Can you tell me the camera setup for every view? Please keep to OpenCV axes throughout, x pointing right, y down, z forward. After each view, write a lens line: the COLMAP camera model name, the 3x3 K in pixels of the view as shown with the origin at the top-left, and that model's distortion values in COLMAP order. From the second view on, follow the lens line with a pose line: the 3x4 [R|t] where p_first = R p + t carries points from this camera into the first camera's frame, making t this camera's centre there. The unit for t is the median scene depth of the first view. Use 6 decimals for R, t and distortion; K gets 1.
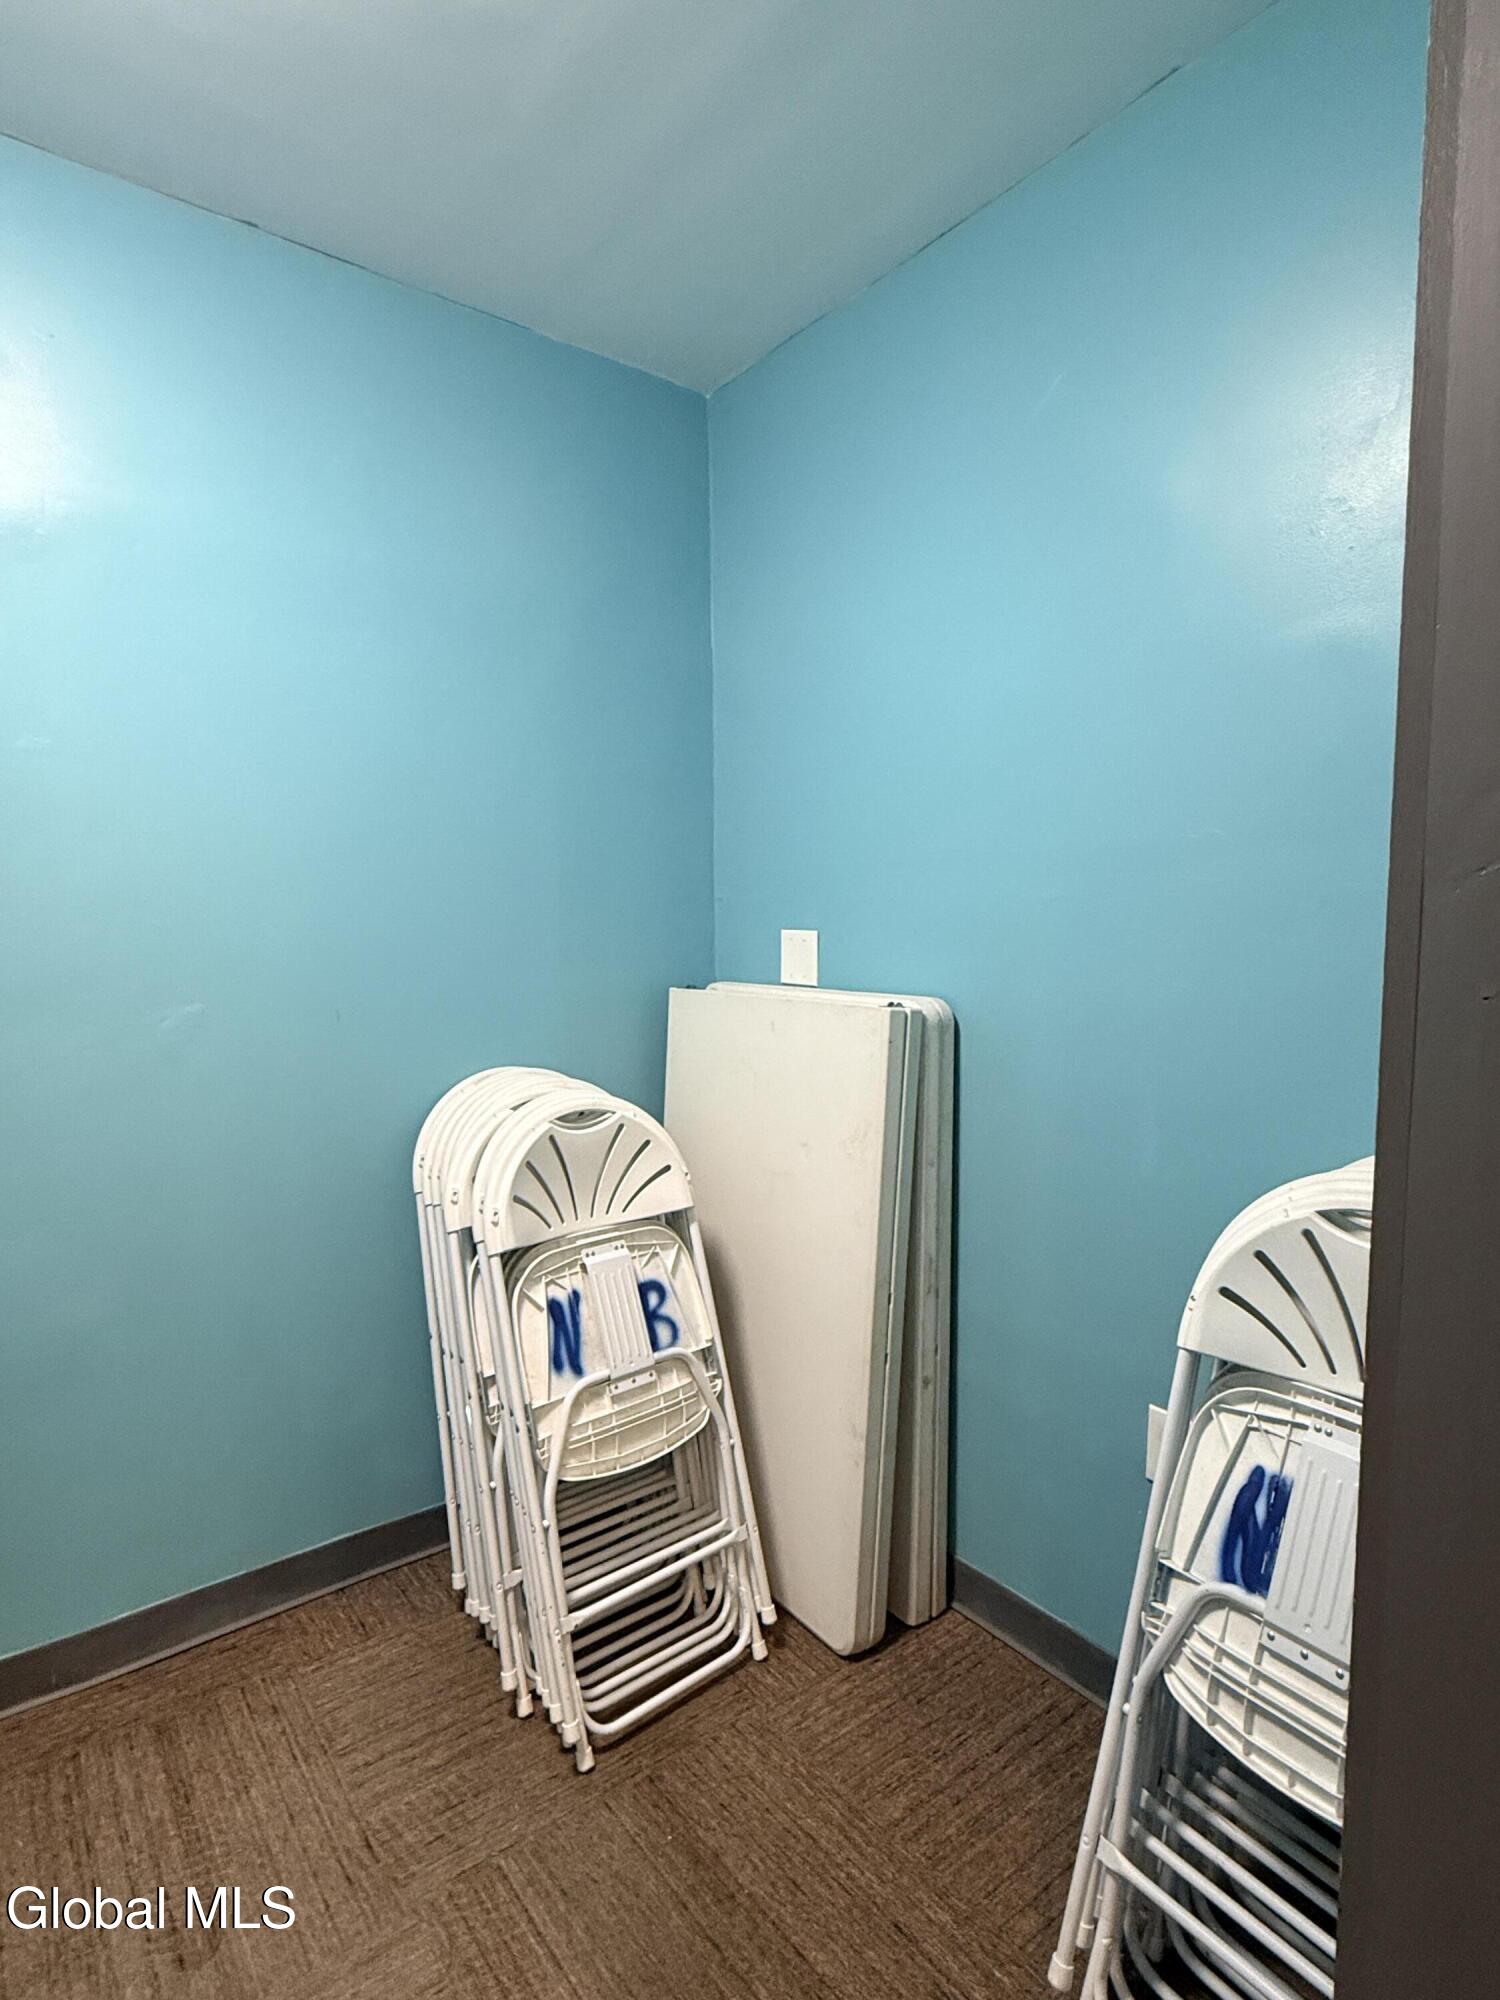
lens RADIAL K [[1067.5, 0, 751.3], [0, 1067.5, 1000.4], [0, 0, 1]] dist [-0.003448, -0.000495]
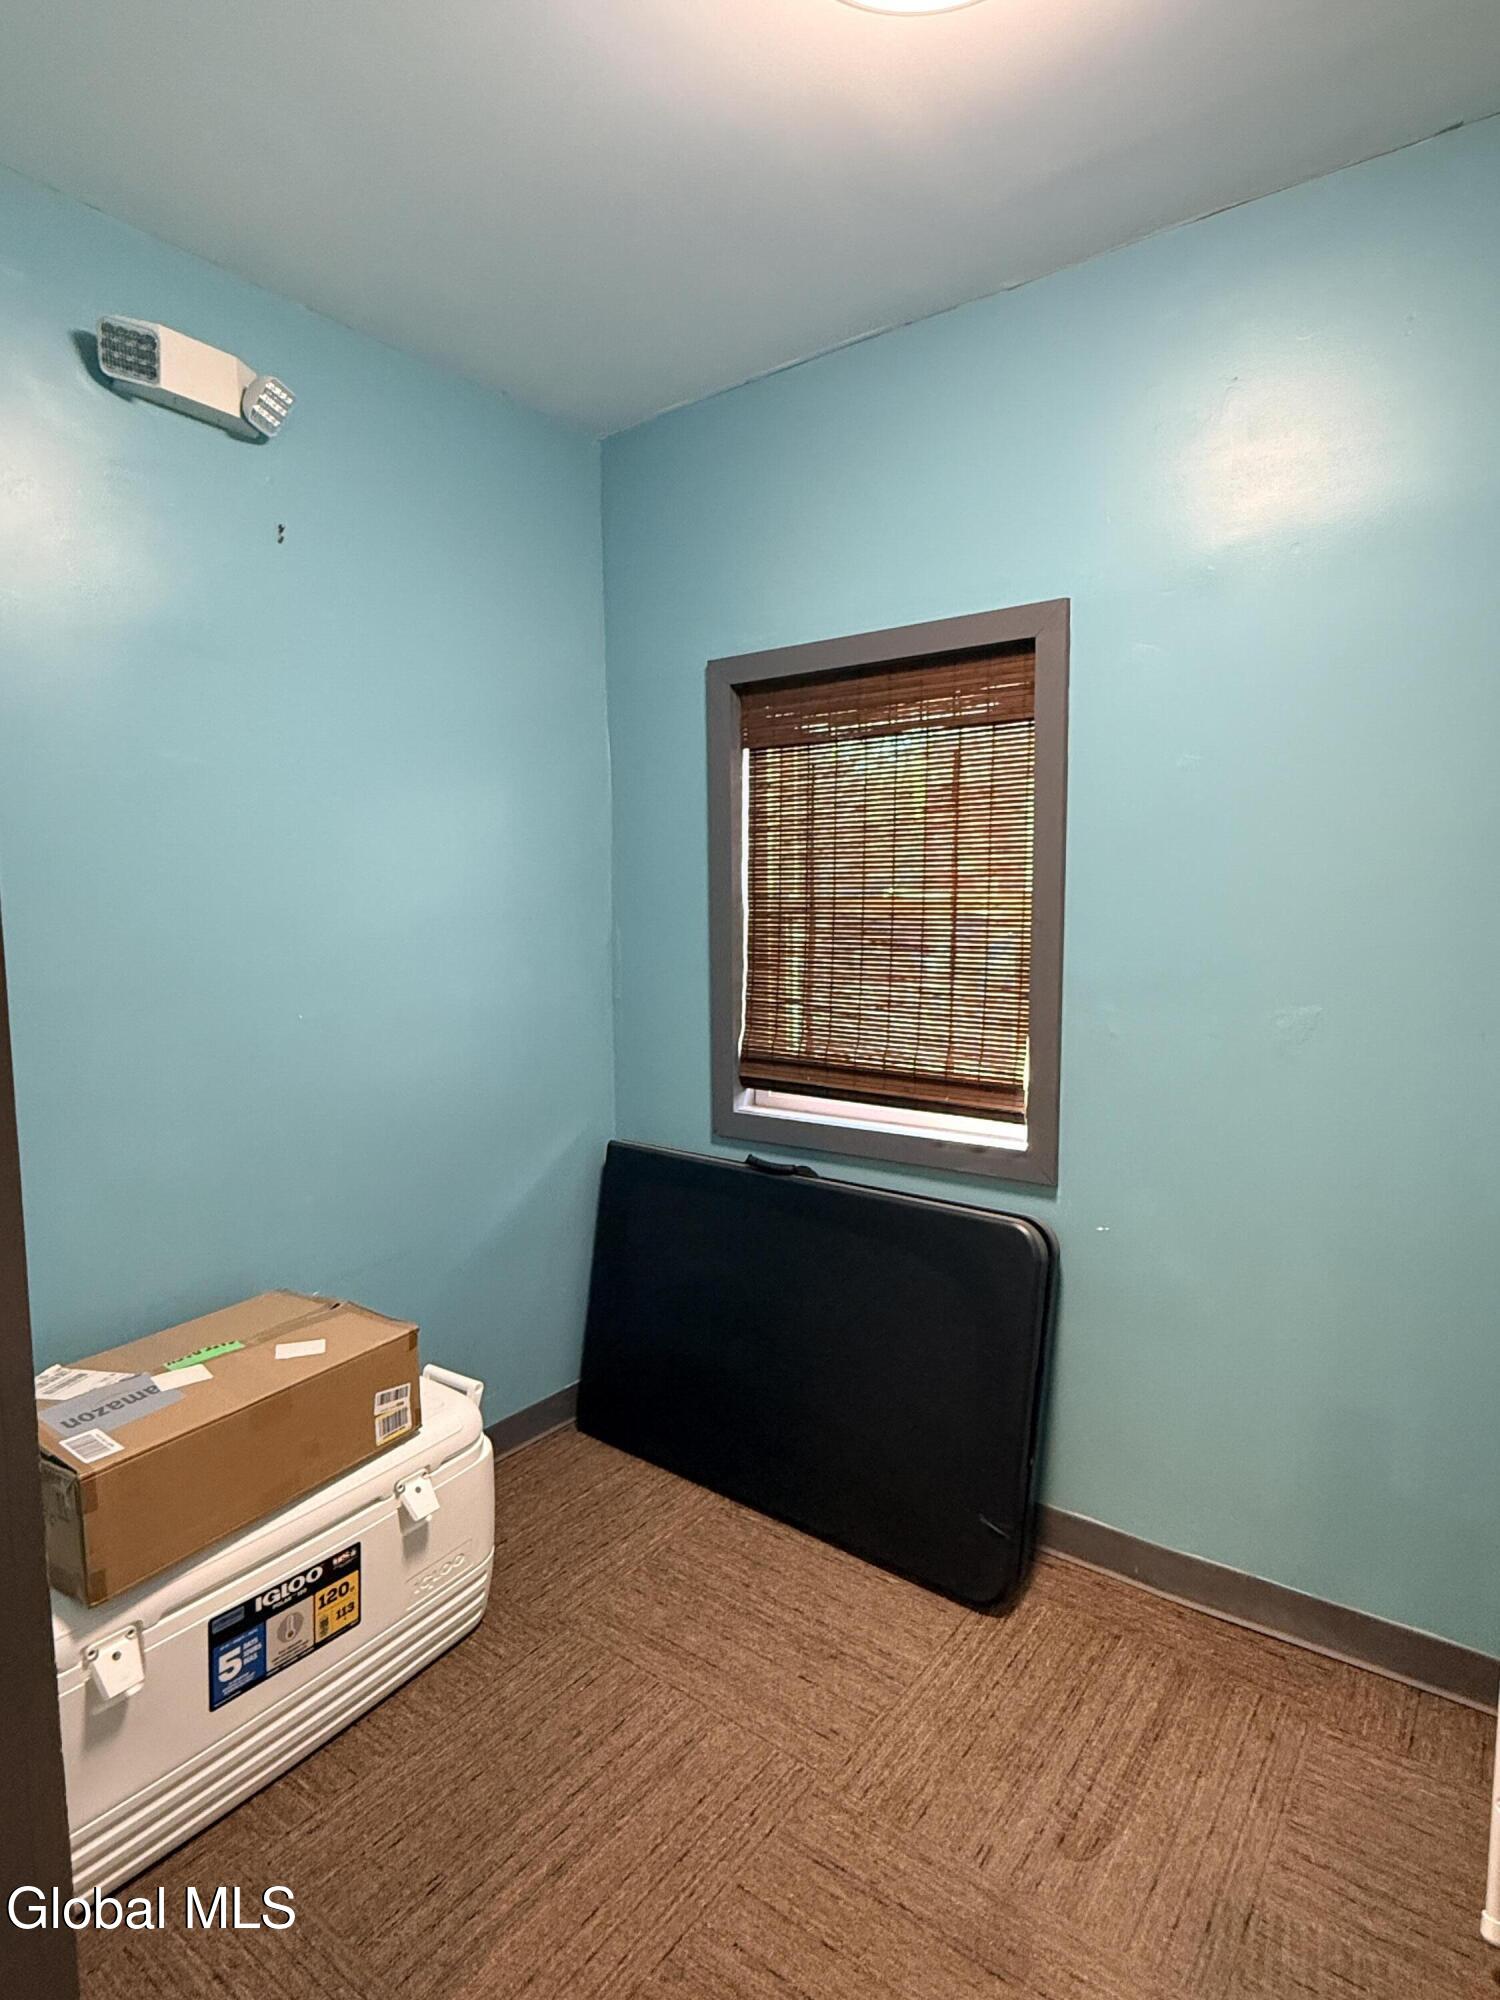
lens RADIAL K [[1067.5, 0, 751.1], [0, 1067.5, 1000.3], [0, 0, 1]] dist [-0.003448, -0.000495]
pose [[0.269719, 0.096630, -0.958078, 0.316312], [-0.072168, 0.994183, 0.079954, -0.048665], [0.960231, 0.047578, 0.275124, 0.268542]]
